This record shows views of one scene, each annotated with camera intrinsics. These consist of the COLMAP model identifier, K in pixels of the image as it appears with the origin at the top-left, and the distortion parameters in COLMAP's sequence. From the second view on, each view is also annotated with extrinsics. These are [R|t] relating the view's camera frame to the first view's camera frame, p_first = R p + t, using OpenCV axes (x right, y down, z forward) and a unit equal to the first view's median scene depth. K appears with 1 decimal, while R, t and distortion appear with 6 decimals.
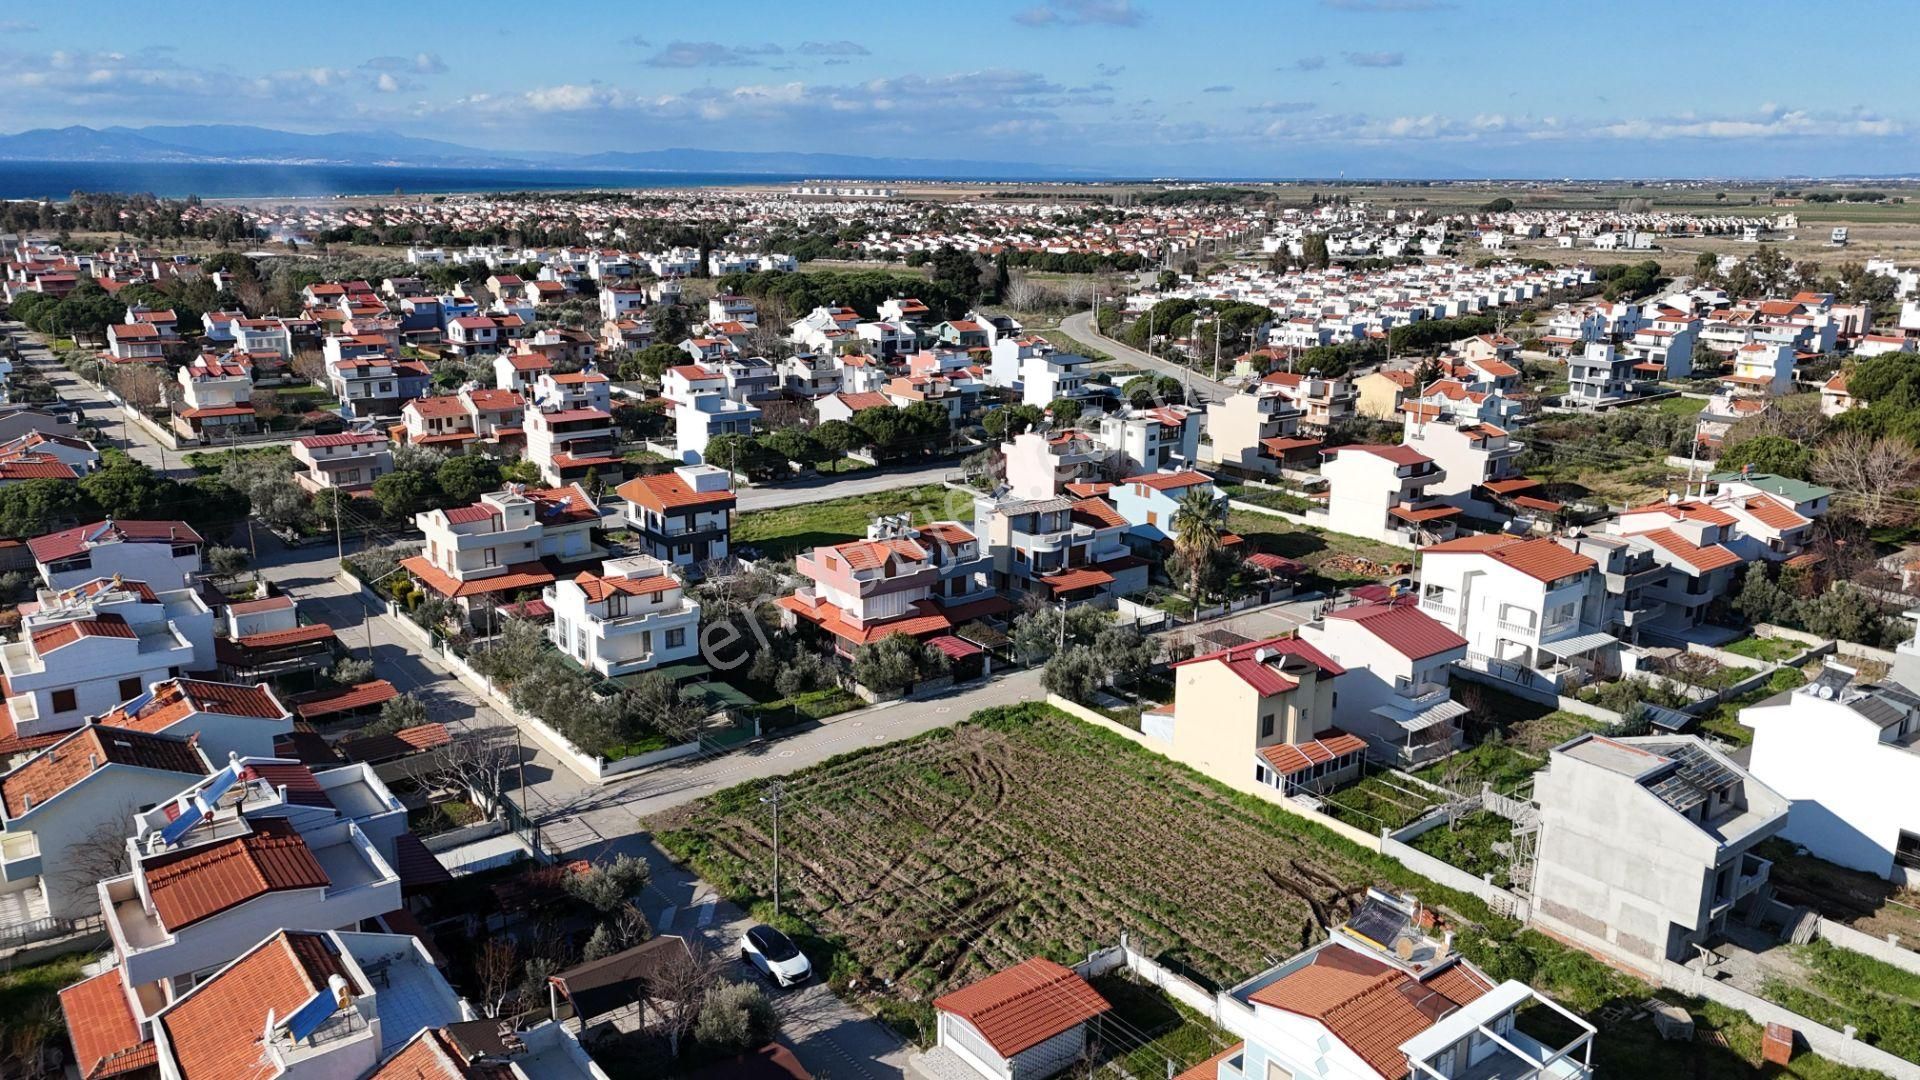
lens RADIAL K [[1401.2, 0, 964.4], [0, 1401.2, 541.9], [0, 0, 1]] dist [0.090177, -0.092503]
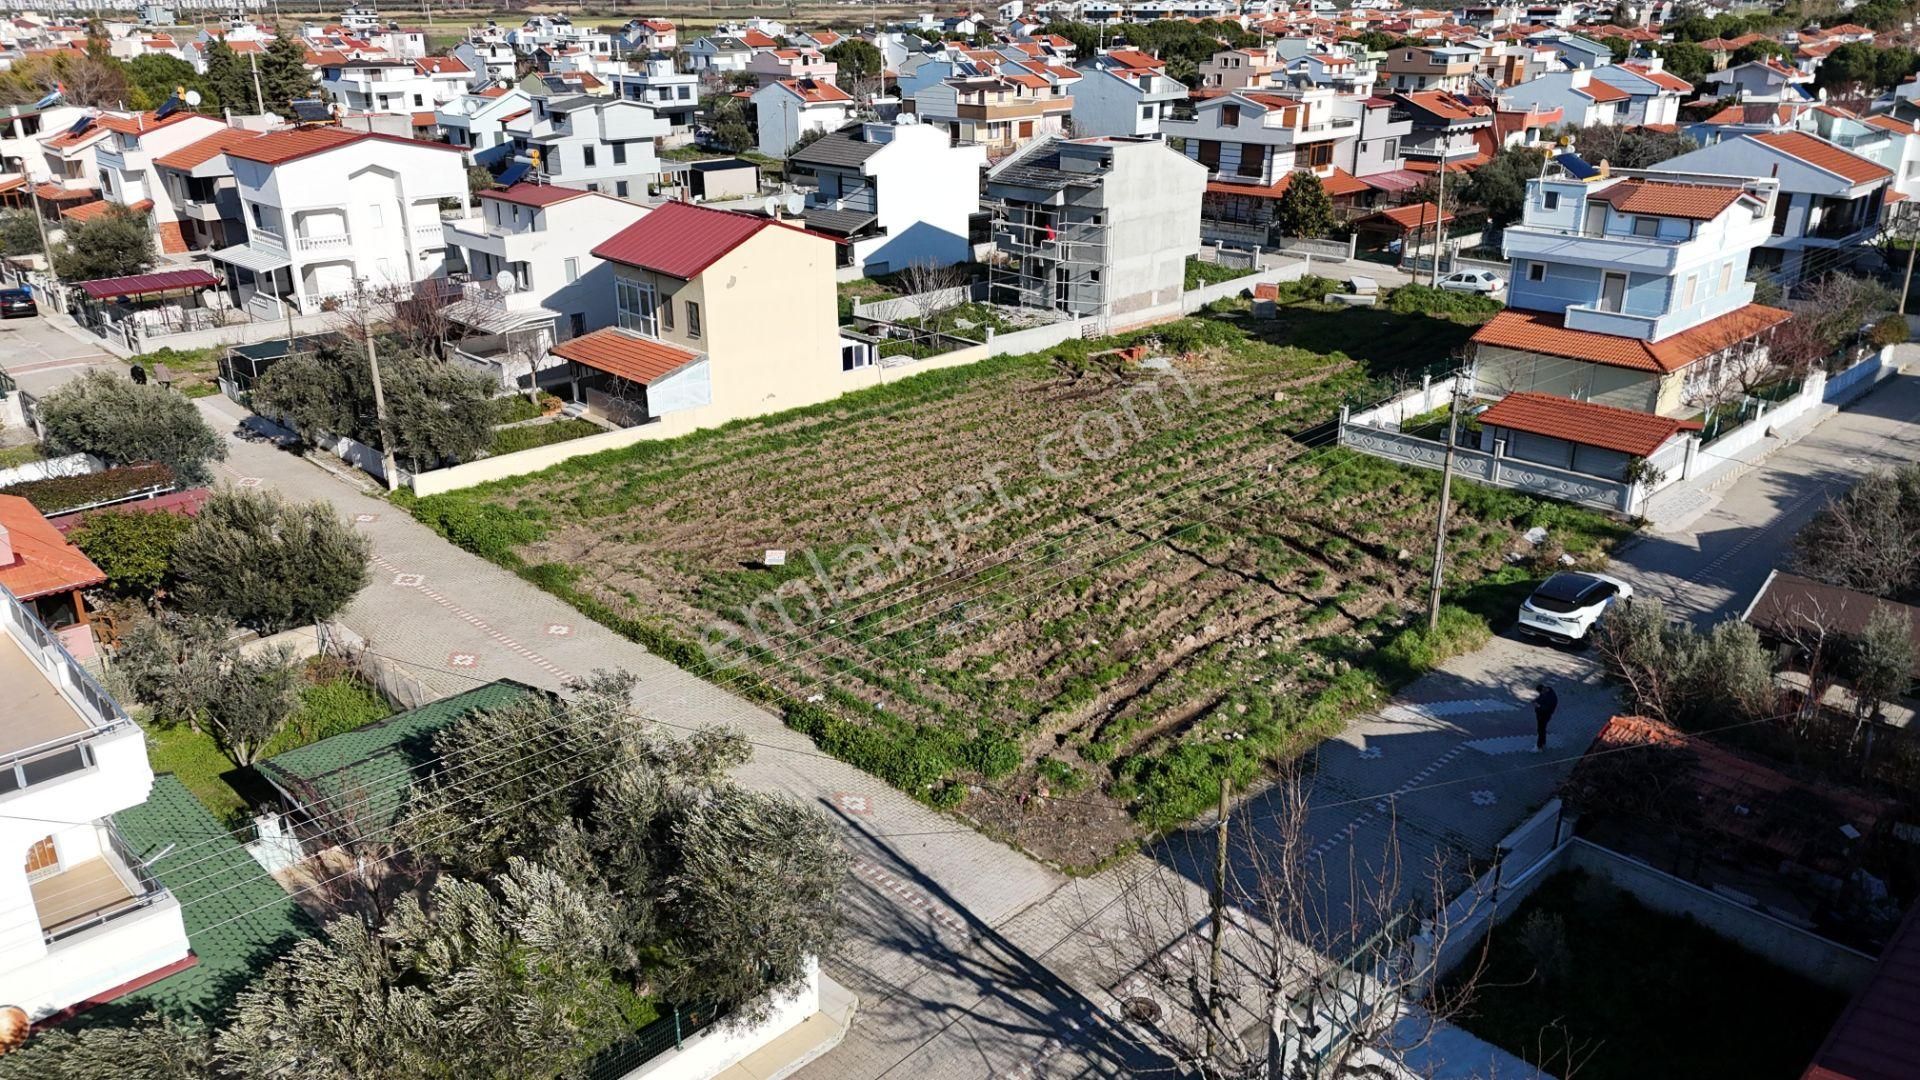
lens RADIAL K [[1398.2, 0, 963.7], [0, 1398.2, 542.8], [0, 0, 1]] dist [0.095479, -0.102872]
pose [[-0.116550, -0.370702, 0.921410, -0.315128], [0.251590, 0.886454, 0.388462, -0.010980], [-0.960791, 0.277093, -0.010051, 0.616414]]
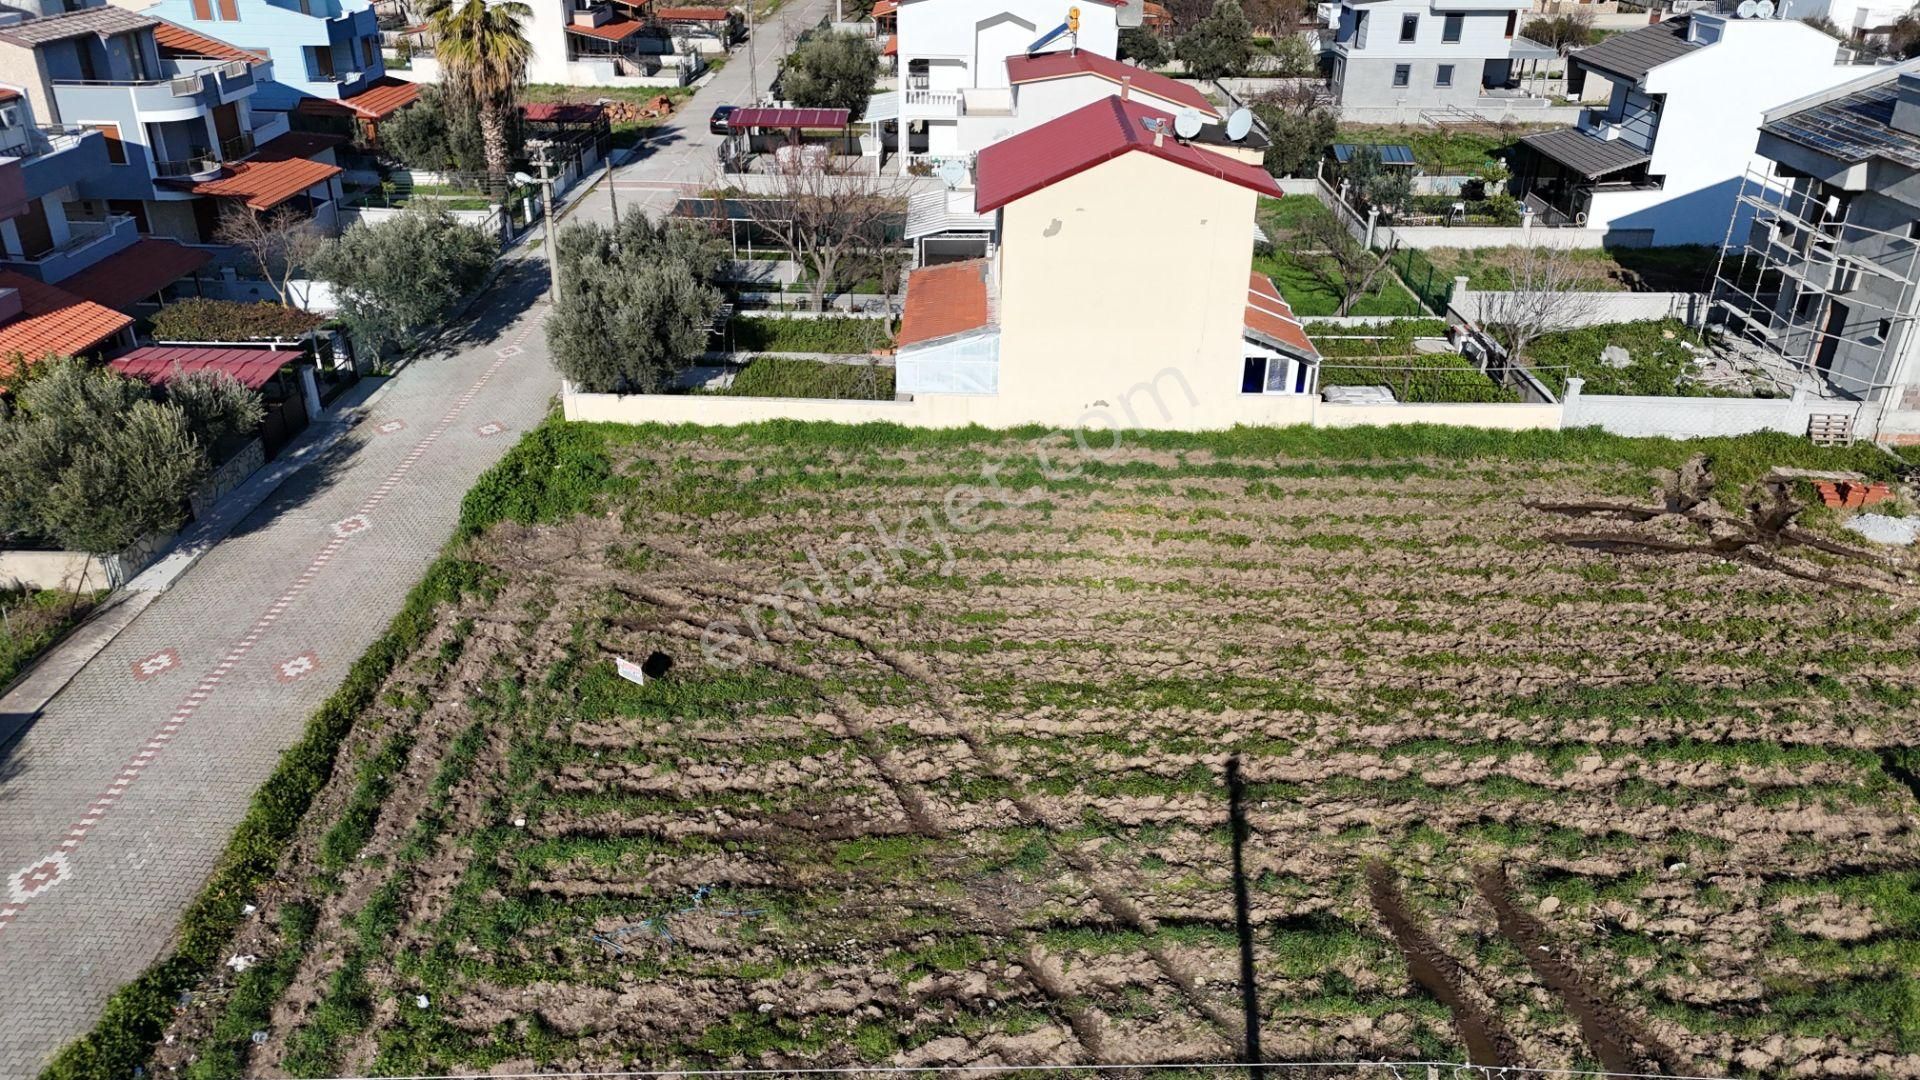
lens RADIAL K [[1395.5, 0, 966.4], [0, 1395.5, 547.2], [0, 0, 1]] dist [0.084067, -0.079243]
pose [[0.611308, -0.359089, 0.705236, -0.123720], [0.193489, 0.931904, 0.306785, 0.035605], [-0.767375, -0.051085, 0.639160, 0.488637]]
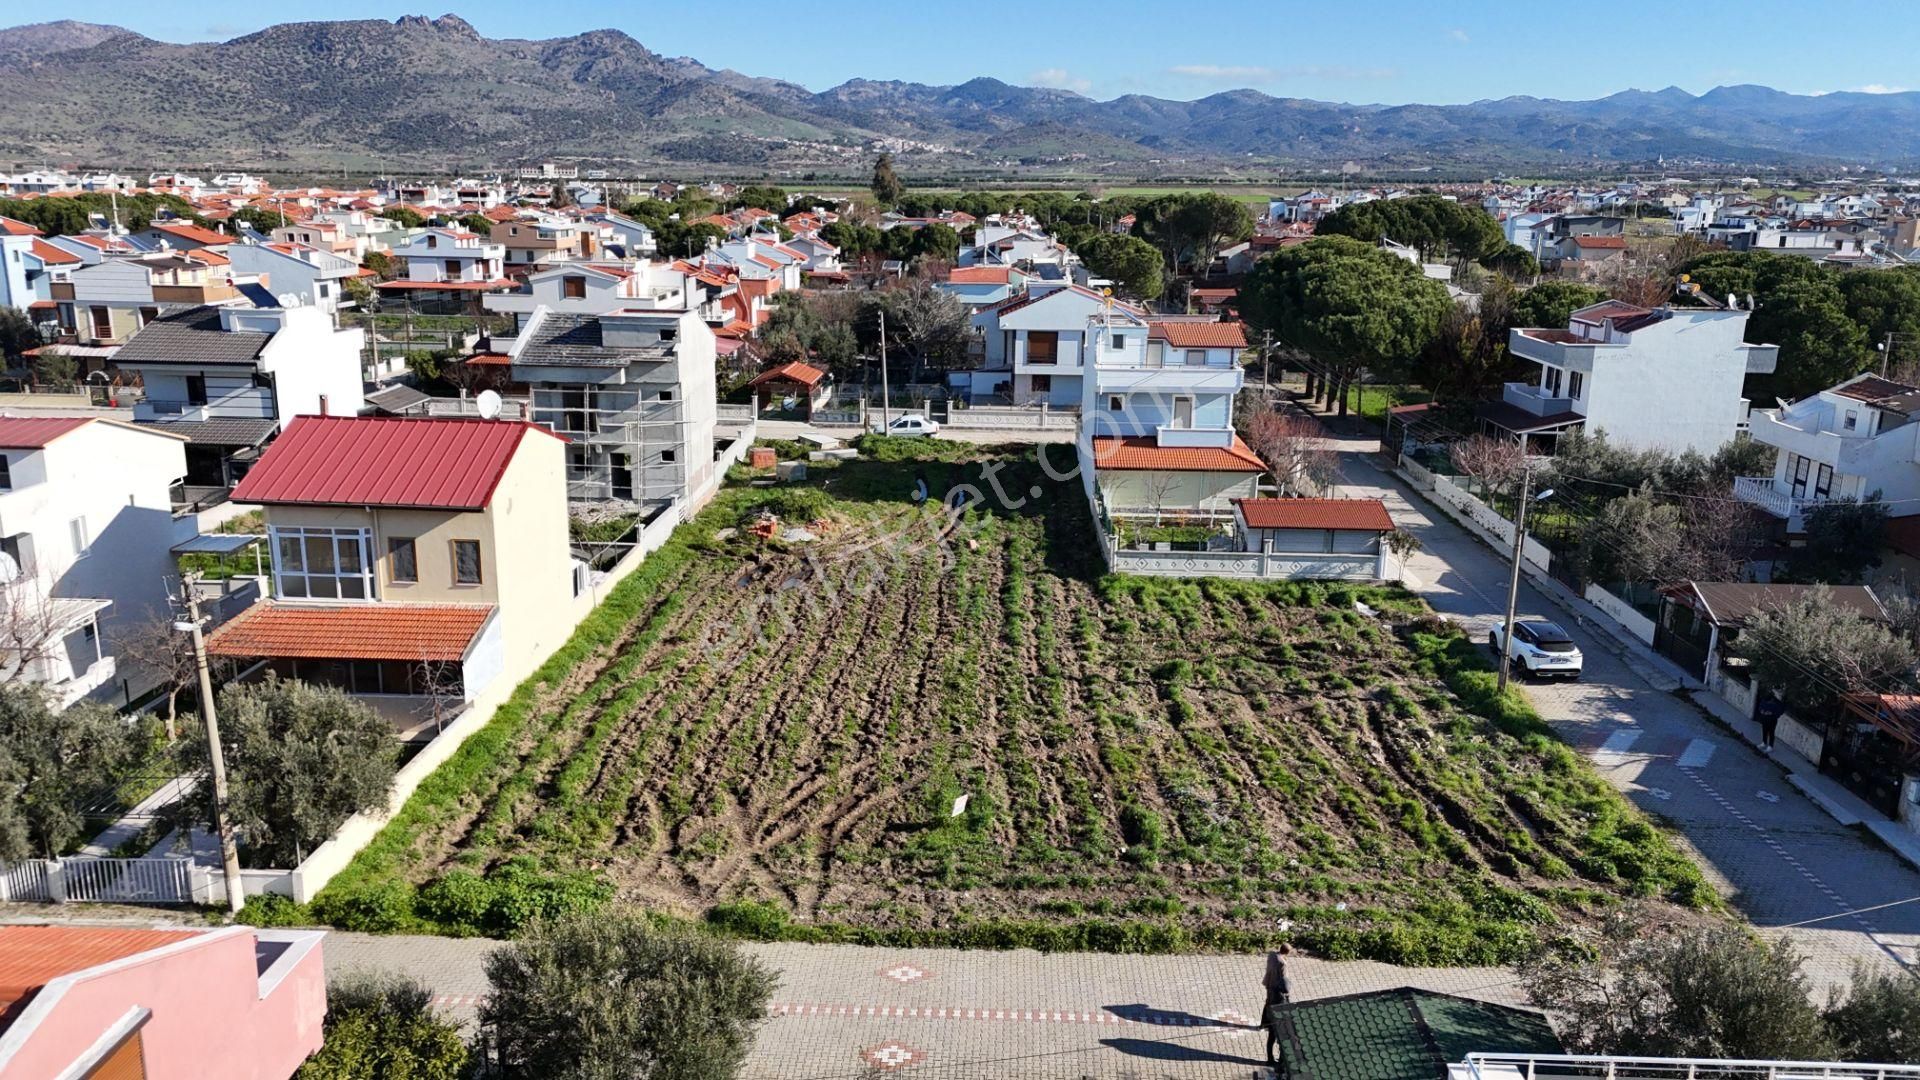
lens RADIAL K [[1398.2, 0, 963.7], [0, 1398.2, 542.8], [0, 0, 1]] dist [0.095479, -0.102872]
pose [[-0.771891, -0.178200, 0.610270, -0.167395], [0.138874, 0.889471, 0.435380, -0.051157], [-0.620402, 0.420816, -0.661827, 0.806852]]
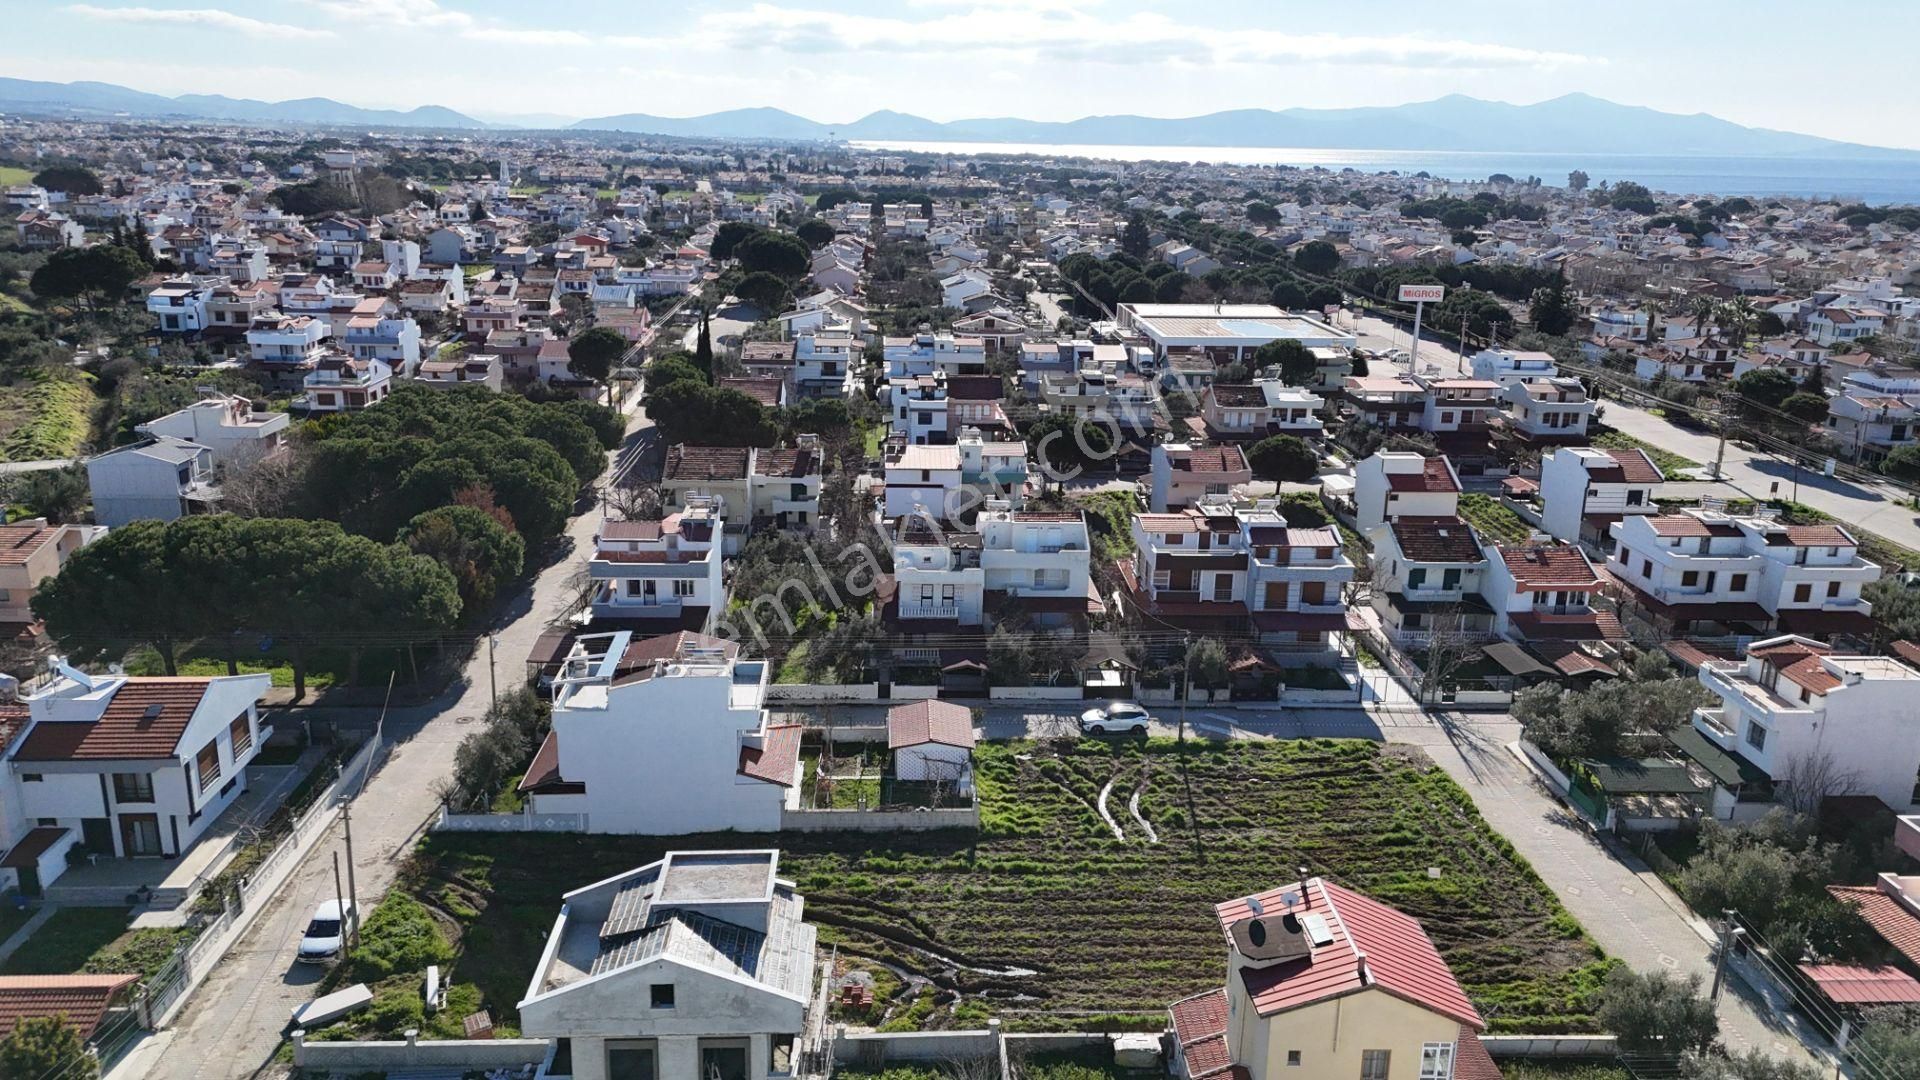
lens RADIAL K [[1398.2, 0, 963.7], [0, 1398.2, 542.8], [0, 0, 1]] dist [0.095479, -0.102872]
pose [[-0.569834, 0.205185, -0.795731, 0.488456], [-0.235015, 0.887190, 0.397066, -0.177582], [0.787437, 0.413271, -0.457329, 0.709099]]
